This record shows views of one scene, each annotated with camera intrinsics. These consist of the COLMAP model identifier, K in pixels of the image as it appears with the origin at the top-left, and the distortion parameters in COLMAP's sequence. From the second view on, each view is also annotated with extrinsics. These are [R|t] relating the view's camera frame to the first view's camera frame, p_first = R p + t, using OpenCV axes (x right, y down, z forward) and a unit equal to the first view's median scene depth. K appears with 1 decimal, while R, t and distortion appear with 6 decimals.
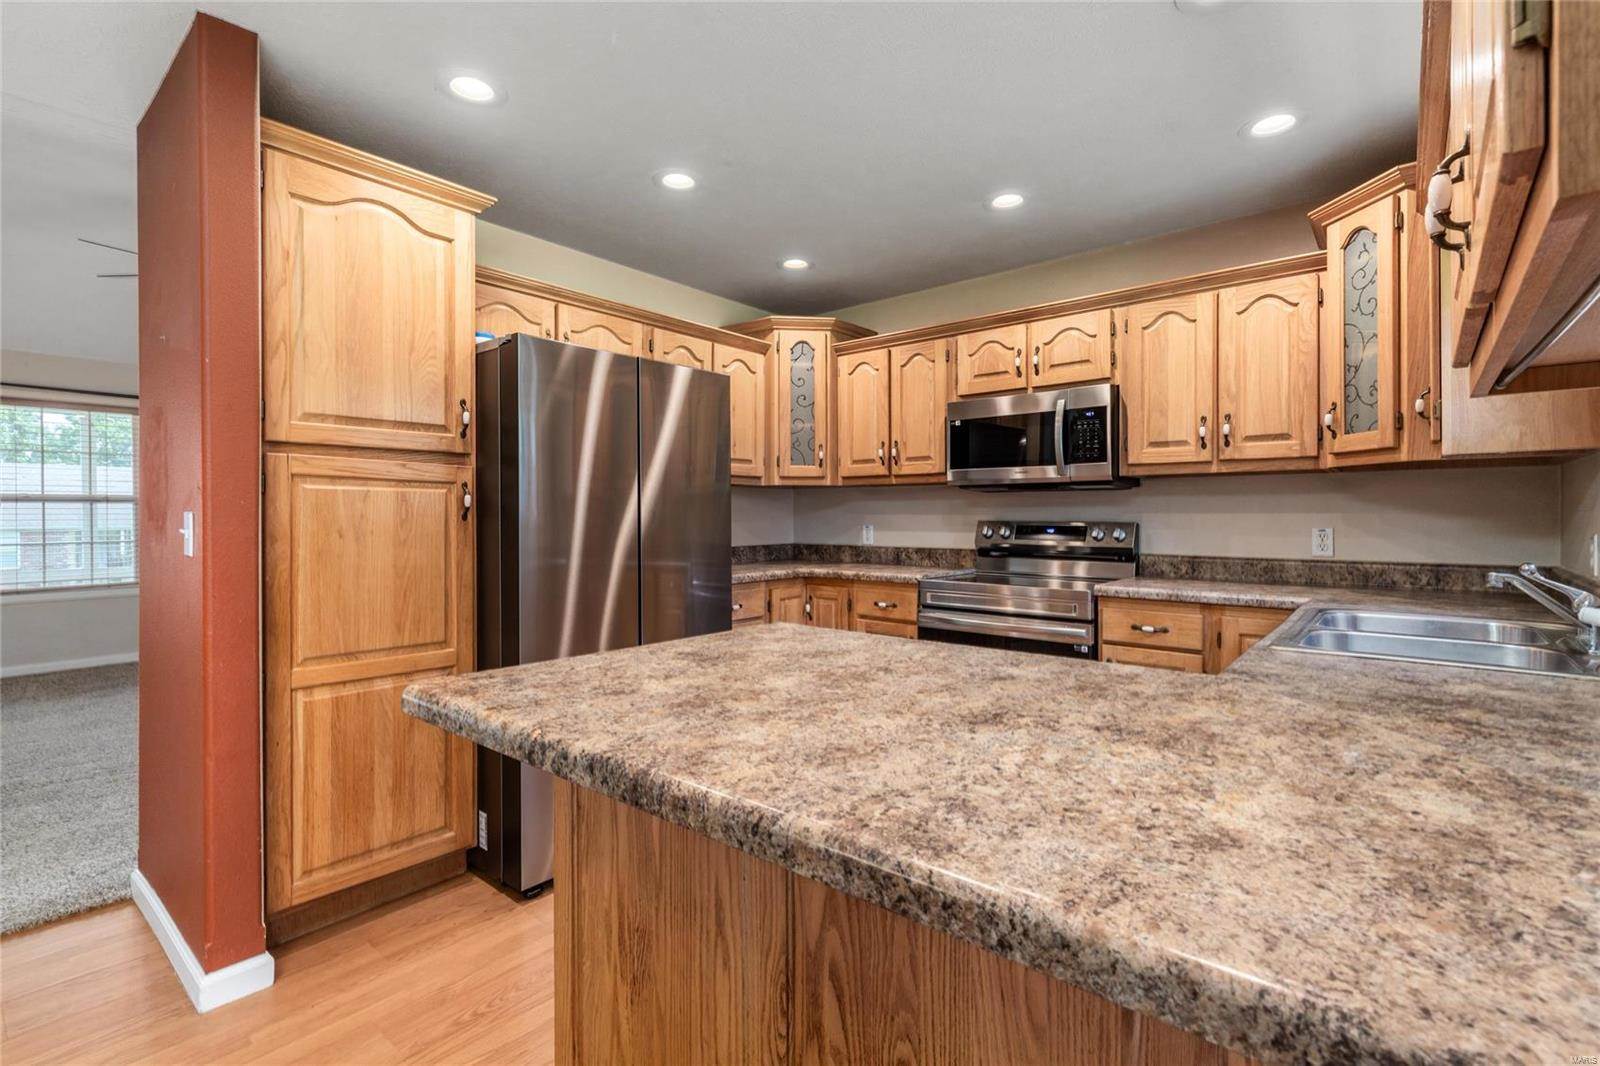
lens RADIAL K [[725.1, 0, 814.4], [0, 725.1, 516.9], [0, 0, 1]] dist [0.008586, -0.000112]
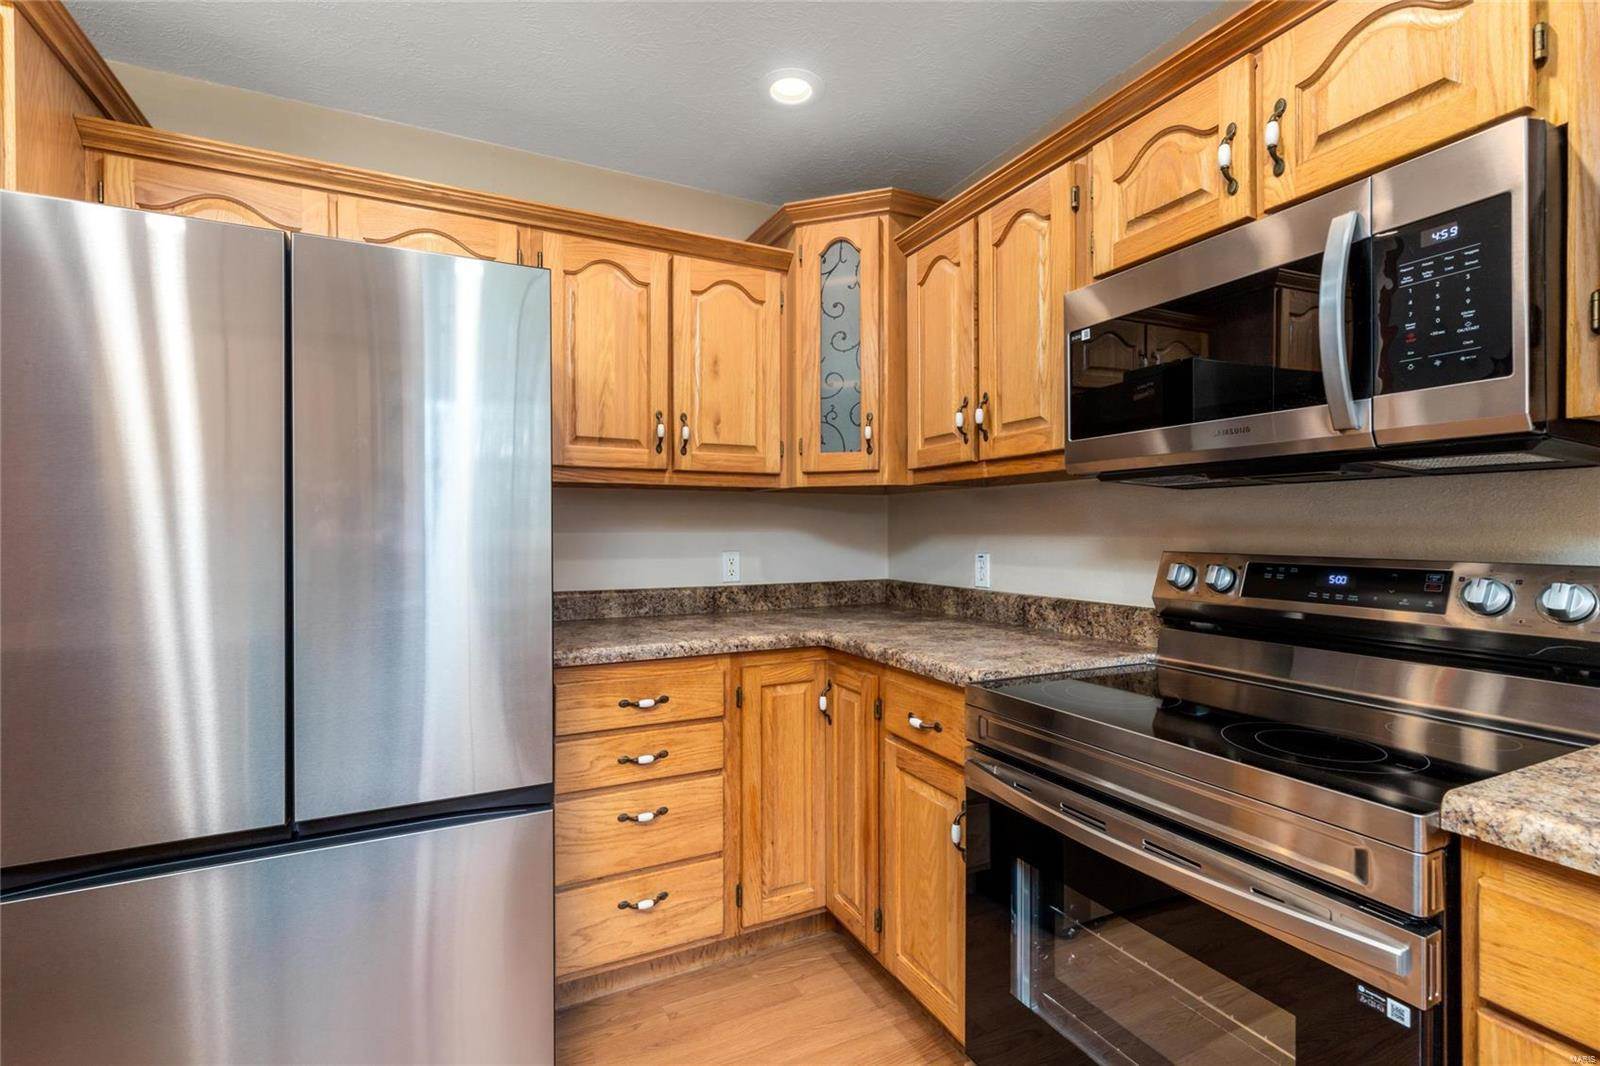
lens RADIAL K [[727.6, 0, 800.0], [0, 727.6, 533.0], [0, 0, 1]] dist [0.008255, -0.000357]
pose [[0.910864, -0.000299, -0.412706, 0.244789], [0.001148, 0.999998, 0.001809, -0.008290], [0.412705, -0.002121, 0.910862, 0.565055]]
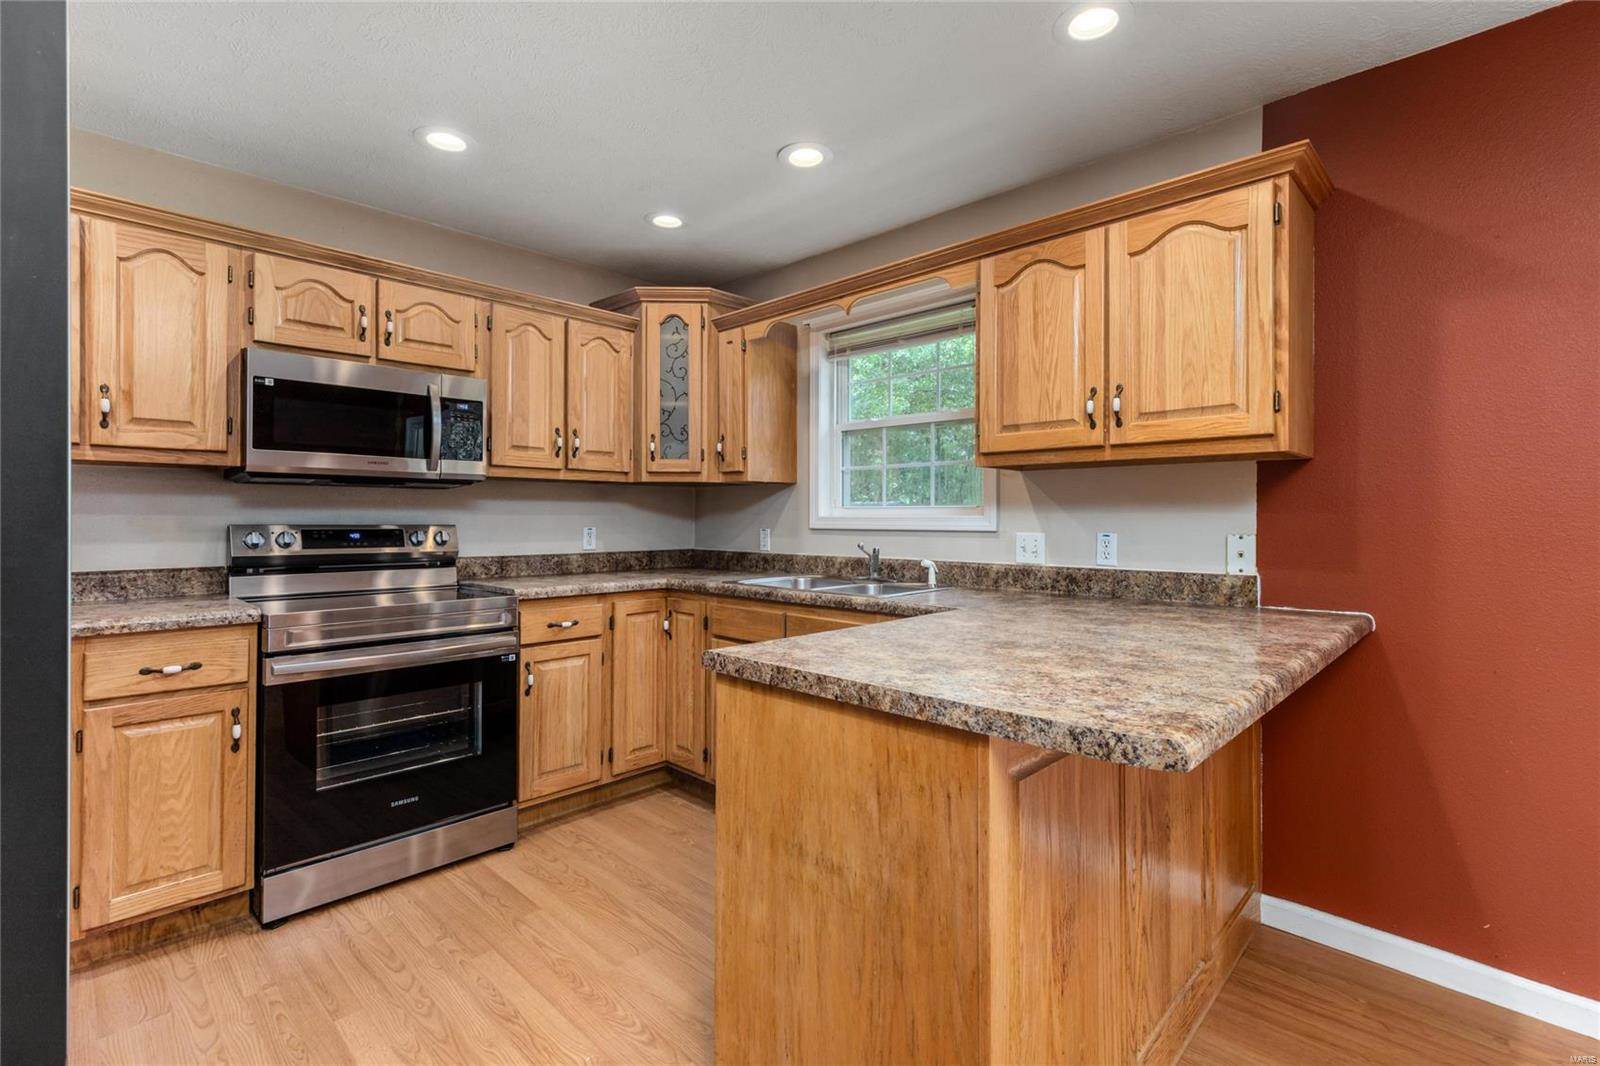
lens RADIAL K [[731.6, 0, 806.3], [0, 731.6, 515.3], [0, 0, 1]] dist [0.006415, 0.000097]
pose [[0.083992, 0.003027, 0.996462, -0.494453], [-0.000429, 0.999995, -0.003002, -0.001769], [-0.996466, -0.000176, 0.083993, 0.477707]]
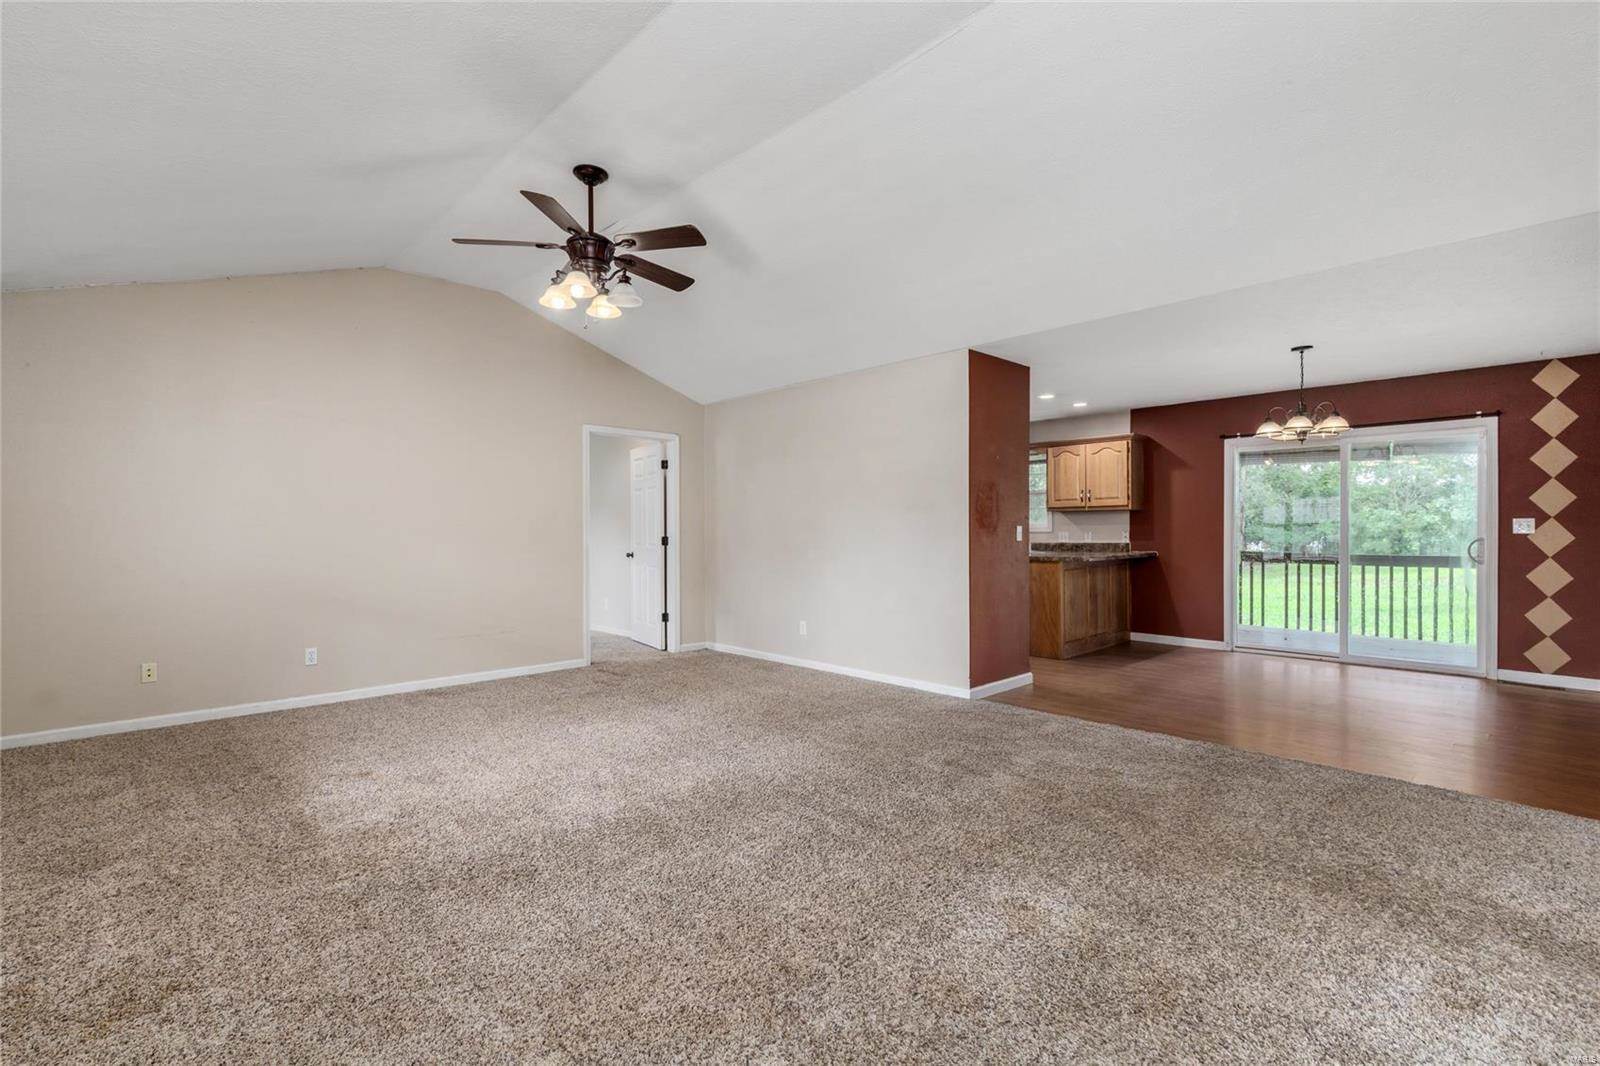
lens RADIAL K [[708.9, 0, 815.5], [0, 708.9, 532.2], [0, 0, 1]] dist [0.013437, 0.000202]
pose [[0.109717, 0.000806, 0.993963, -2.268717], [0.006229, 0.999979, -0.001499, 0.014302], [-0.993943, 0.006356, 0.109709, 0.899037]]
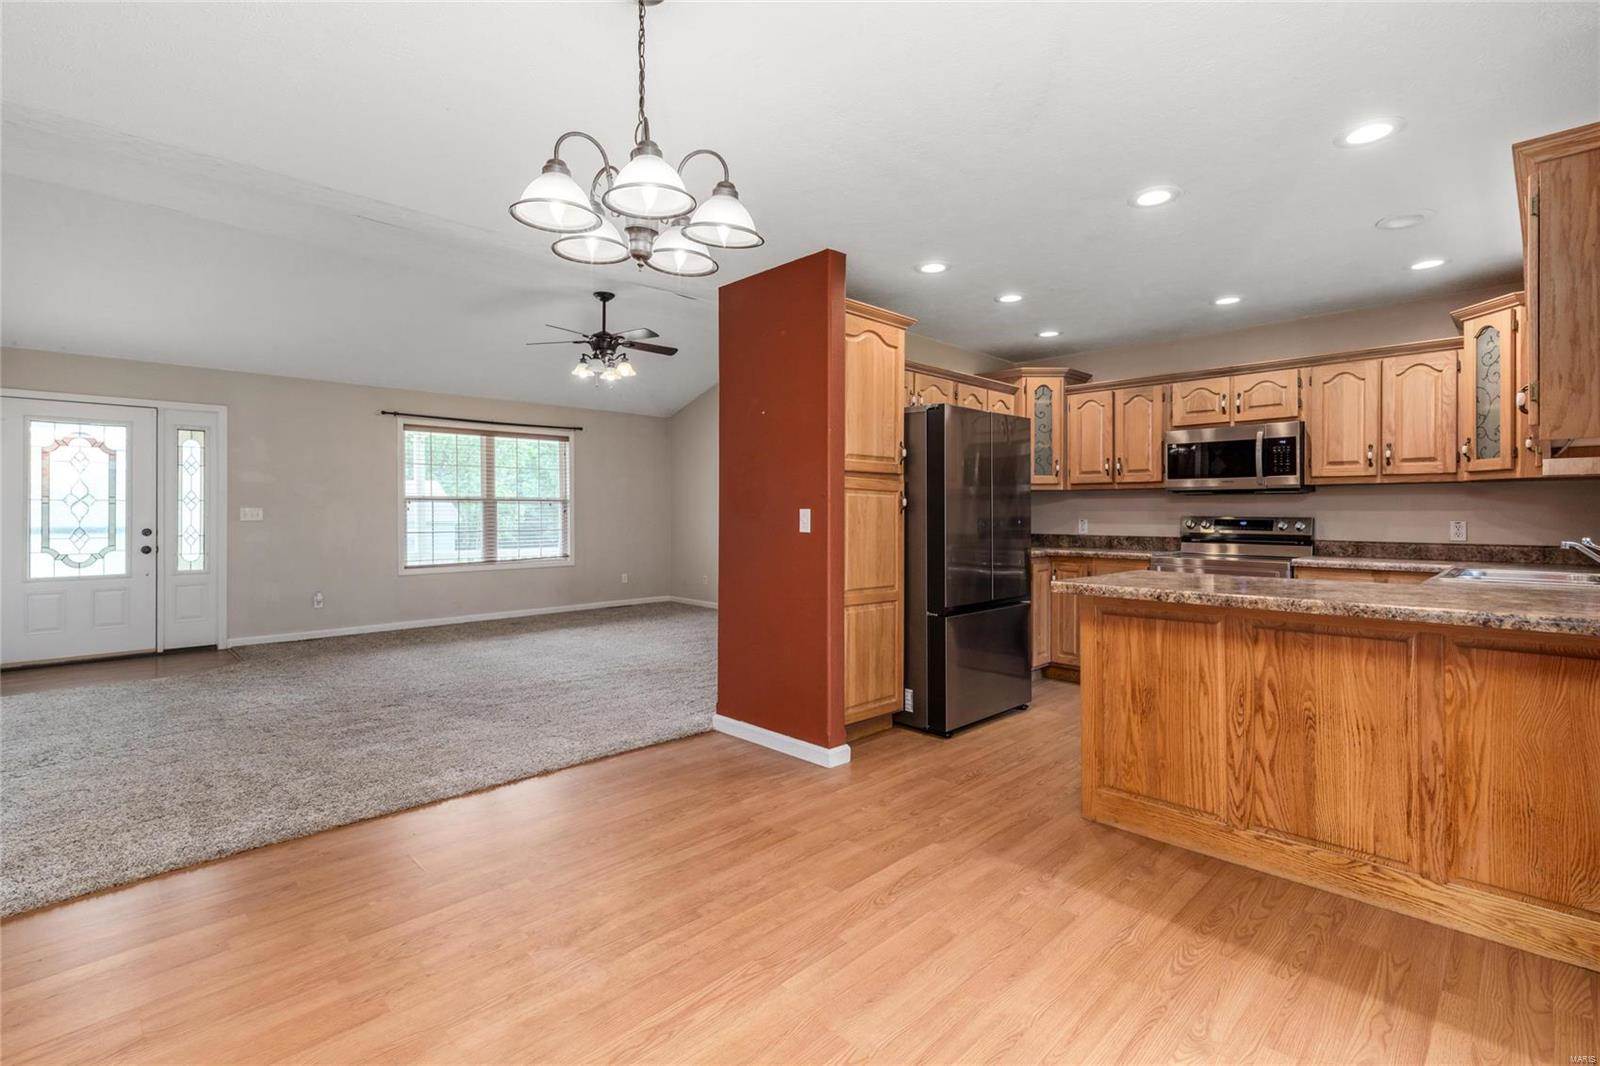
lens RADIAL K [[731.6, 0, 806.3], [0, 731.6, 515.3], [0, 0, 1]] dist [0.006415, 0.000097]
pose [[0.994929, 0.003195, -0.100530, -0.403592], [-0.003082, 0.999994, 0.001285, 0.005017], [0.100533, -0.000968, 0.994933, -0.529973]]
